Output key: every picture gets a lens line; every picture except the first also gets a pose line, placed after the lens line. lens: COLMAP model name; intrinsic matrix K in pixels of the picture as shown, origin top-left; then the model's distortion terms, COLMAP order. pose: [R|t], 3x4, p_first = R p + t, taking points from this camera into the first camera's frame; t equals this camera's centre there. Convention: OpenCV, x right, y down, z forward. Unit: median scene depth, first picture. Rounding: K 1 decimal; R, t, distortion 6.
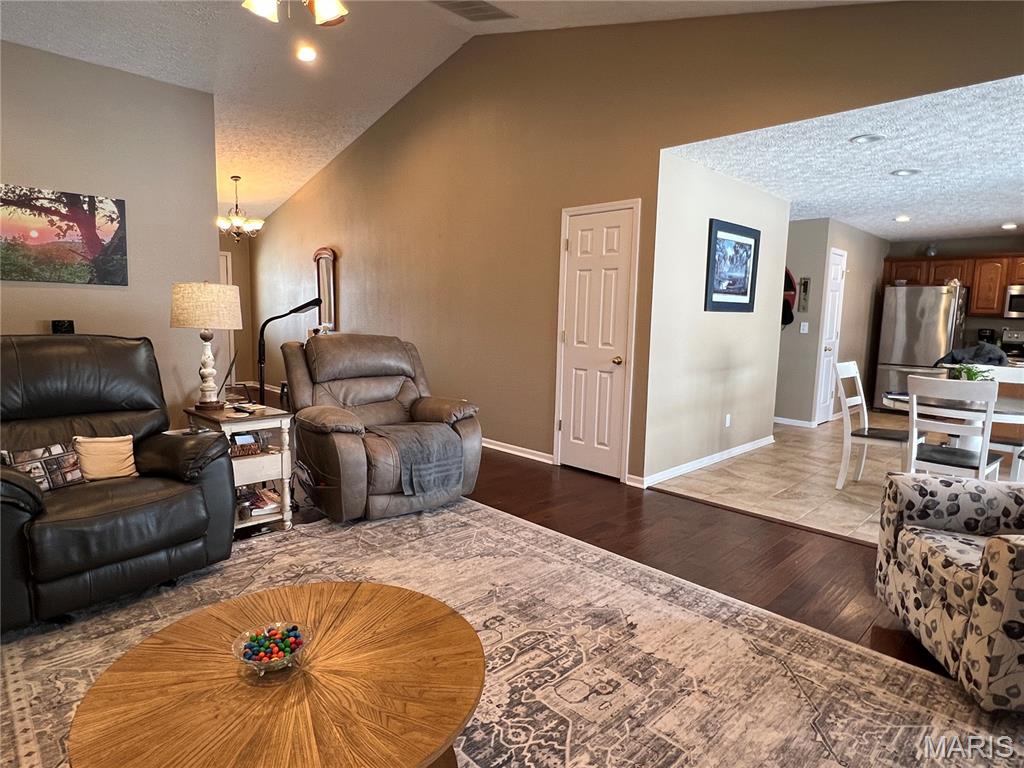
lens RADIAL K [[579.5, 0, 509.0], [0, 579.5, 385.8], [0, 0, 1]] dist [0.001079, -0.000261]
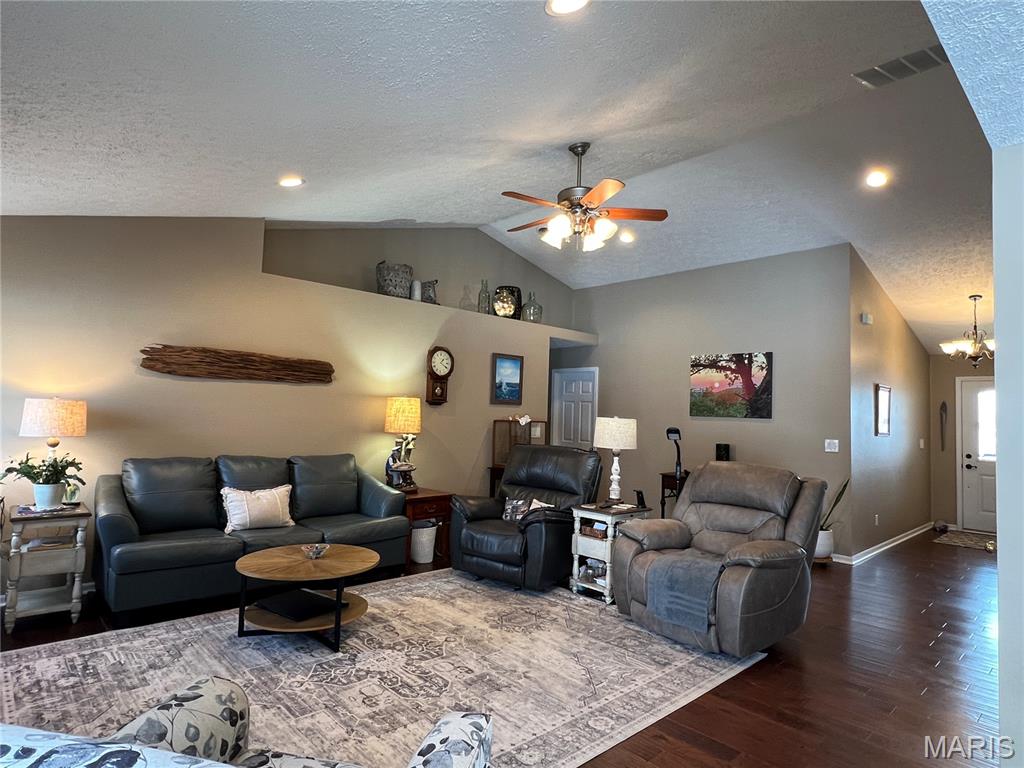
lens RADIAL K [[579.5, 0, 502.6], [0, 579.5, 379.0], [0, 0, 1]] dist [0.001079, -0.000261]
pose [[-0.021384, -0.084112, -0.996227, 0.952239], [-0.156846, 0.984398, -0.079747, -0.106046], [0.987392, 0.154549, -0.034243, 0.734708]]
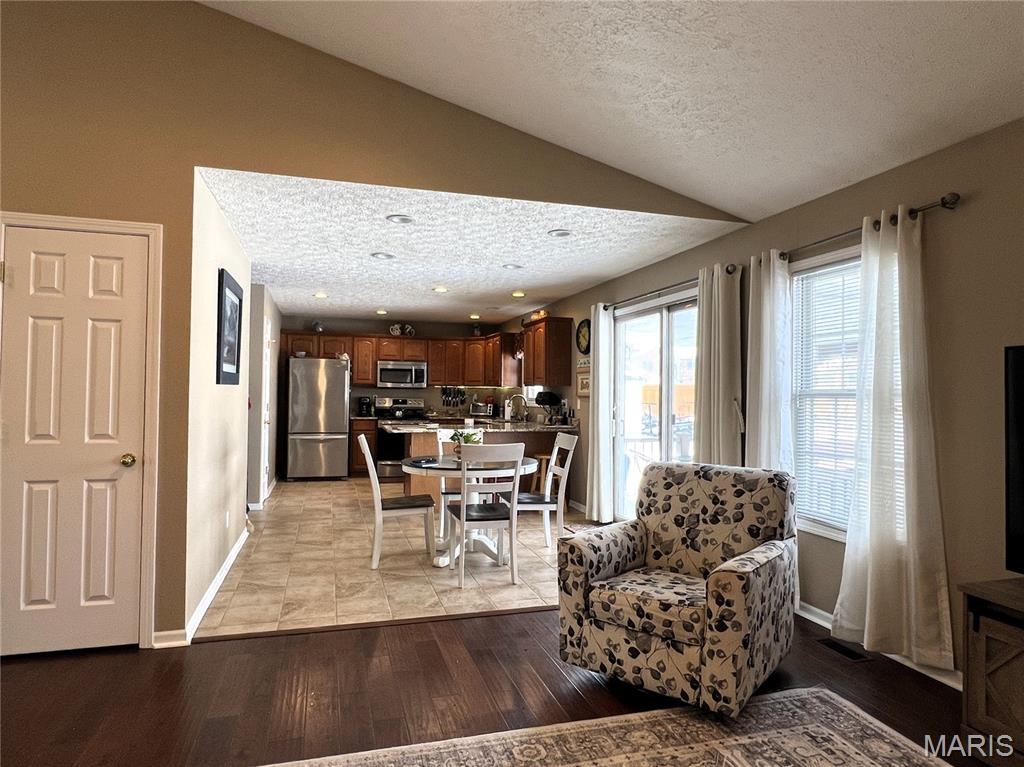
lens RADIAL K [[611.7, 0, 511.4], [0, 611.7, 385.0], [0, 0, 1]] dist [-0.001396, 0.000118]
pose [[0.481455, -0.004230, 0.876460, -0.271660], [0.107822, 0.992679, -0.054438, -0.057800], [-0.869813, 0.120711, 0.478386, 0.380259]]
